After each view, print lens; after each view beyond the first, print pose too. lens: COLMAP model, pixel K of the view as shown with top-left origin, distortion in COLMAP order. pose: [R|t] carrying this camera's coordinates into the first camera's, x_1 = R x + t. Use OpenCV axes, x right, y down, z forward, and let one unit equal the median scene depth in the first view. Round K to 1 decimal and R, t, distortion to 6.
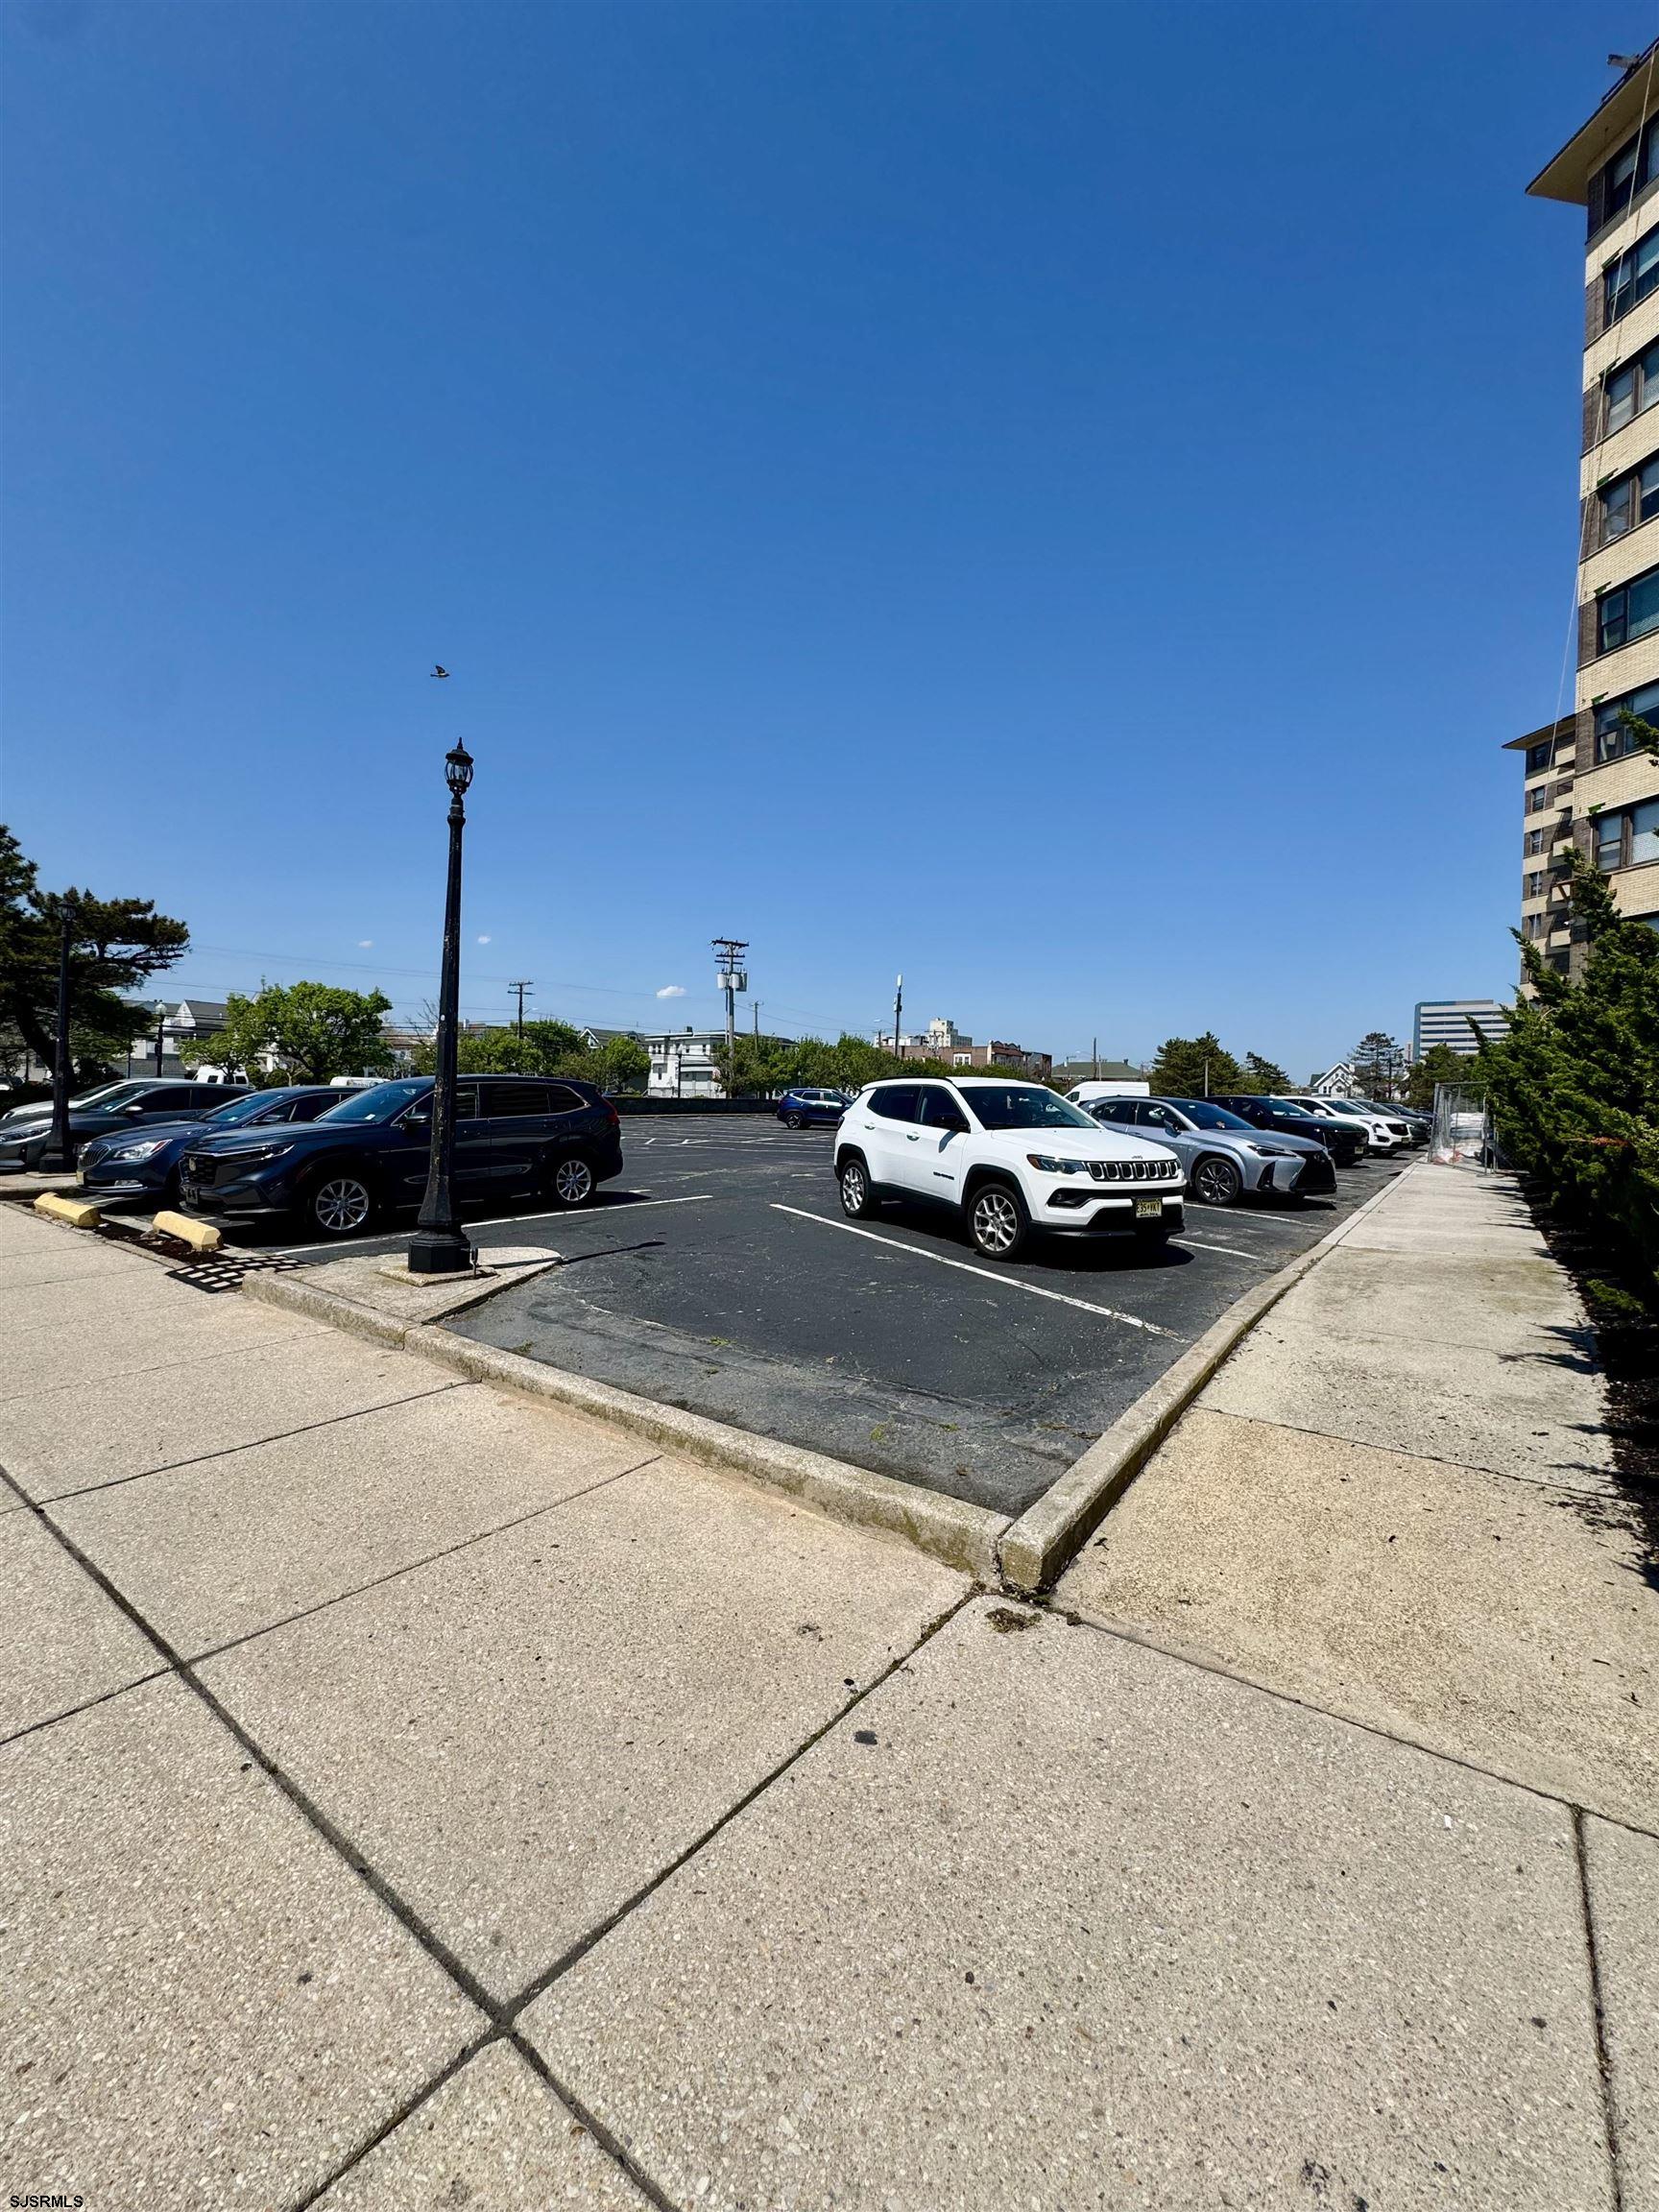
lens RADIAL K [[882.4, 0, 829.5], [0, 882.4, 1106.0], [0, 0, 1]] dist [-0.004531, 0.000382]
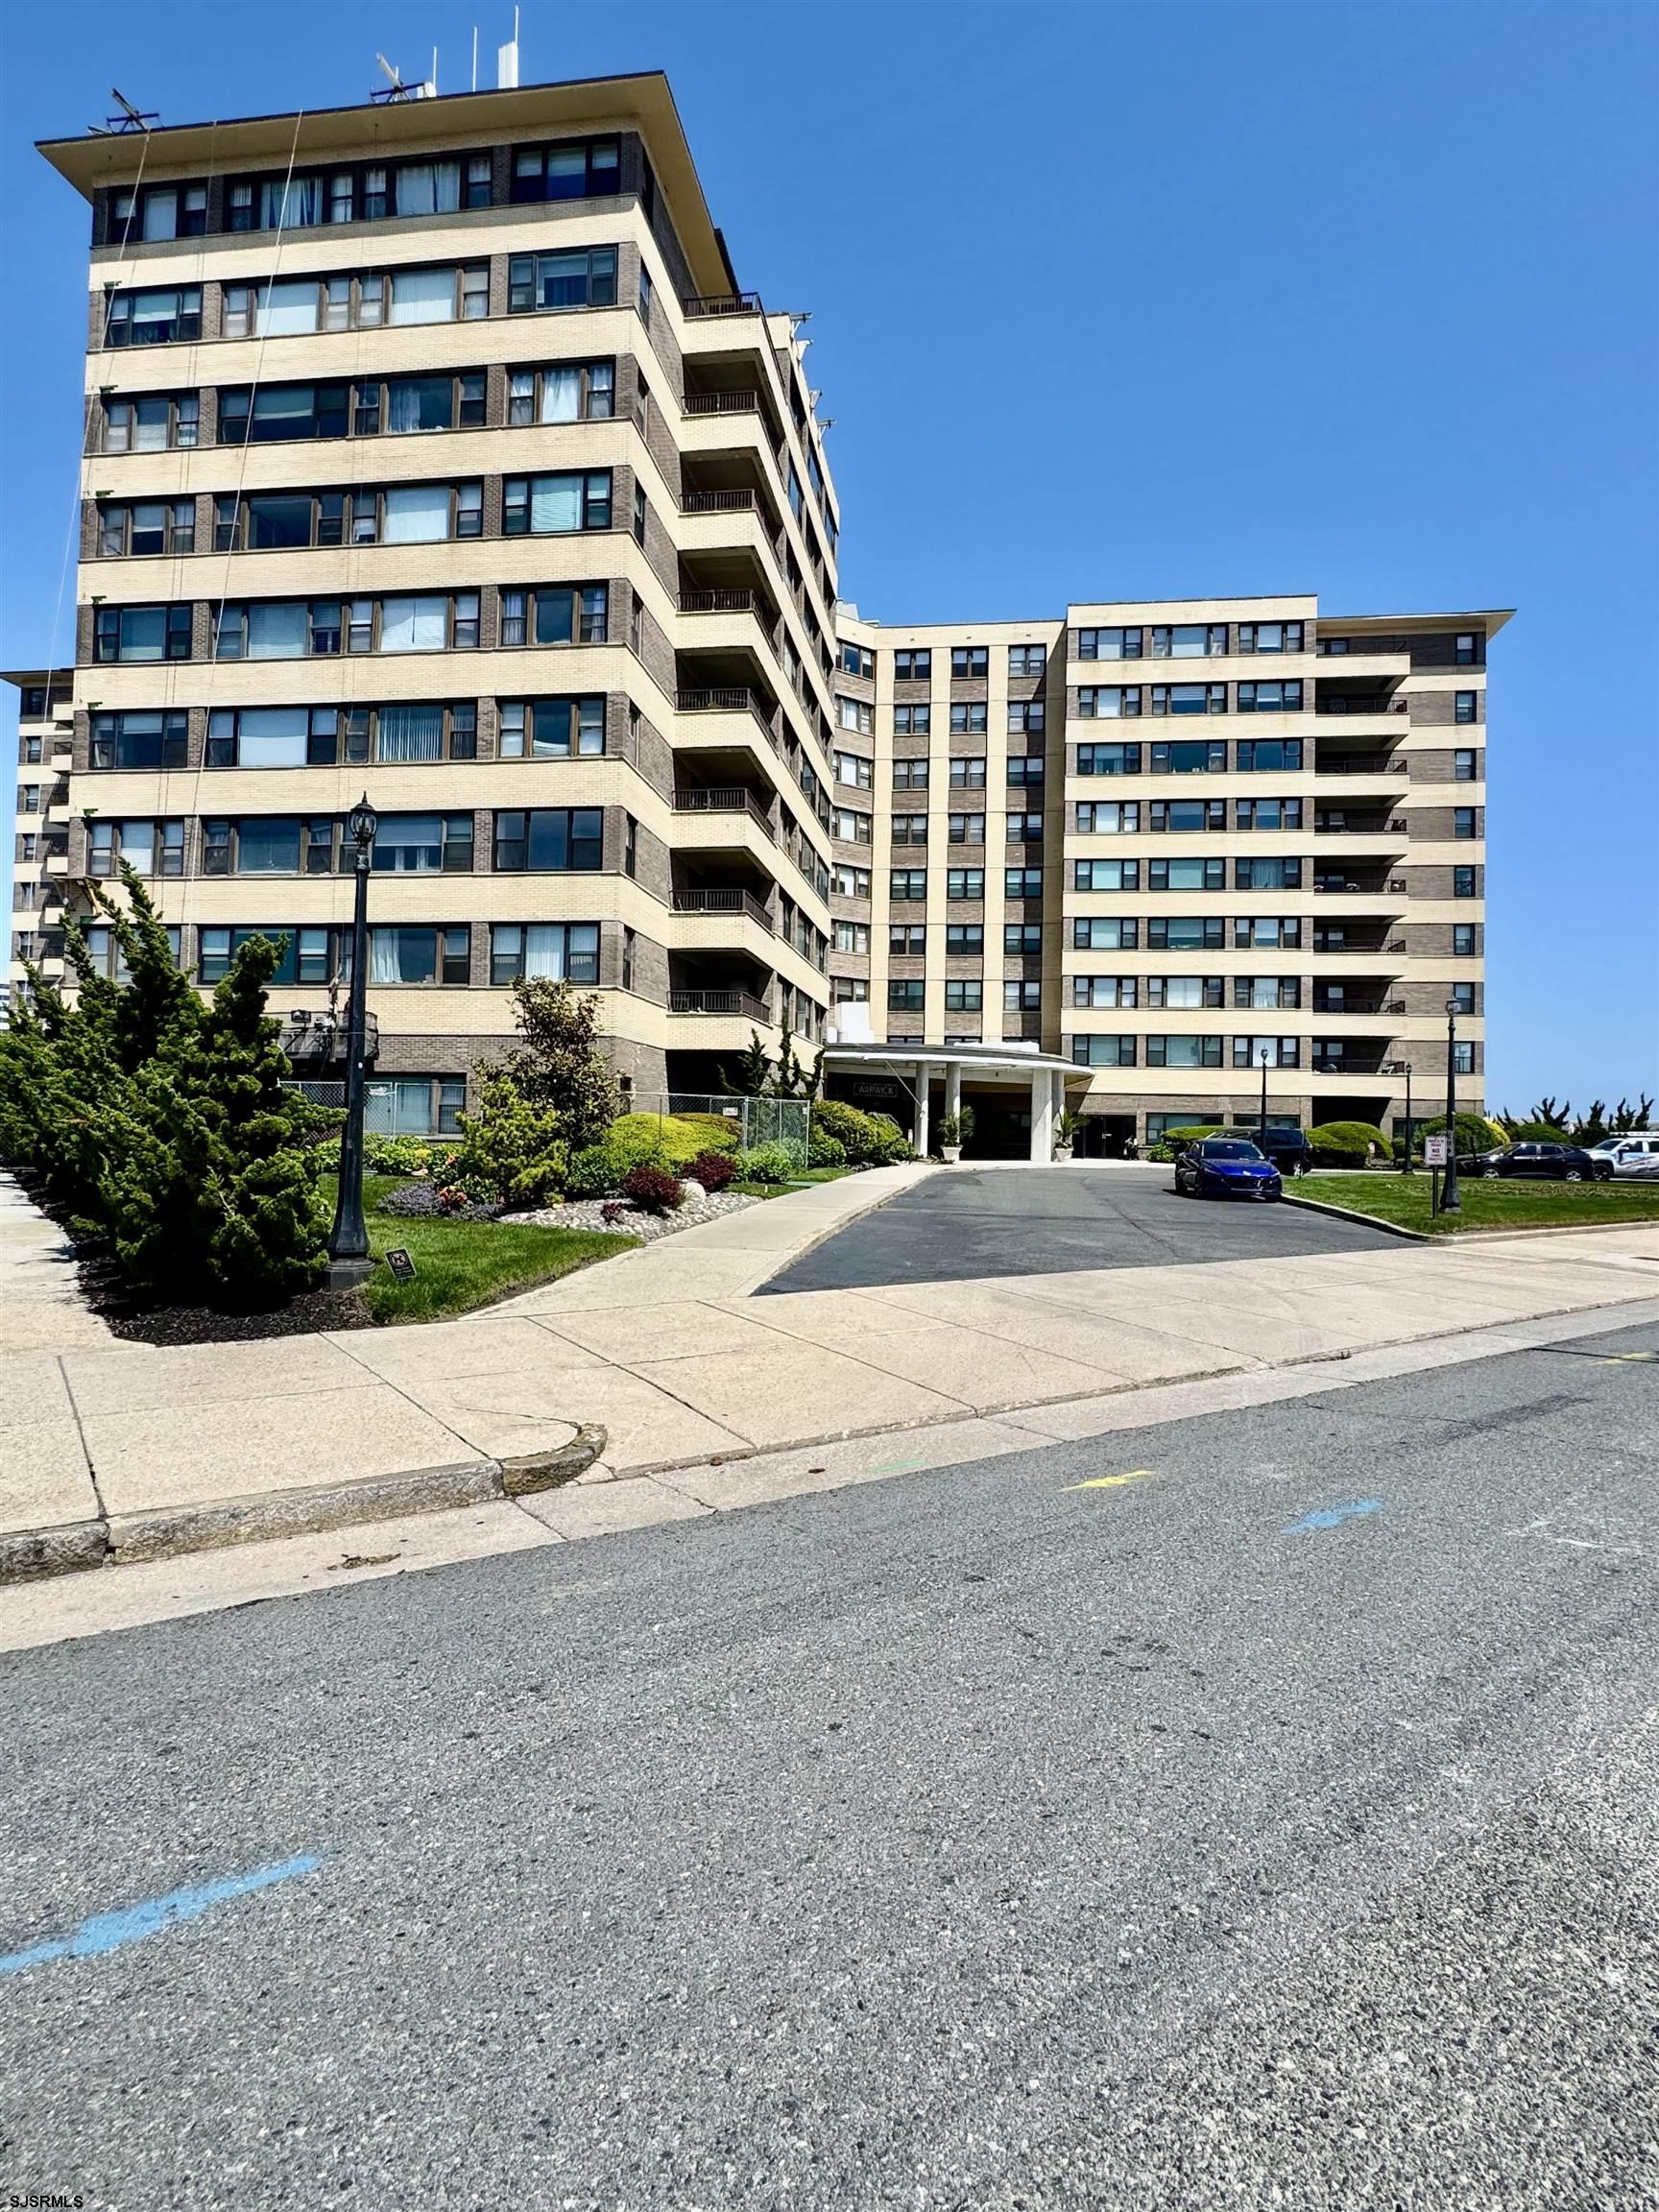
lens RADIAL K [[1171.4, 0, 829.5], [0, 1171.4, 1106.0], [0, 0, 1]] dist [-0.002303, 0.000735]
pose [[0.286934, 0.008599, 0.957912, -0.181898], [-0.009348, 0.999937, -0.006176, 0.002302], [-0.957905, -0.007182, 0.286997, -0.217141]]
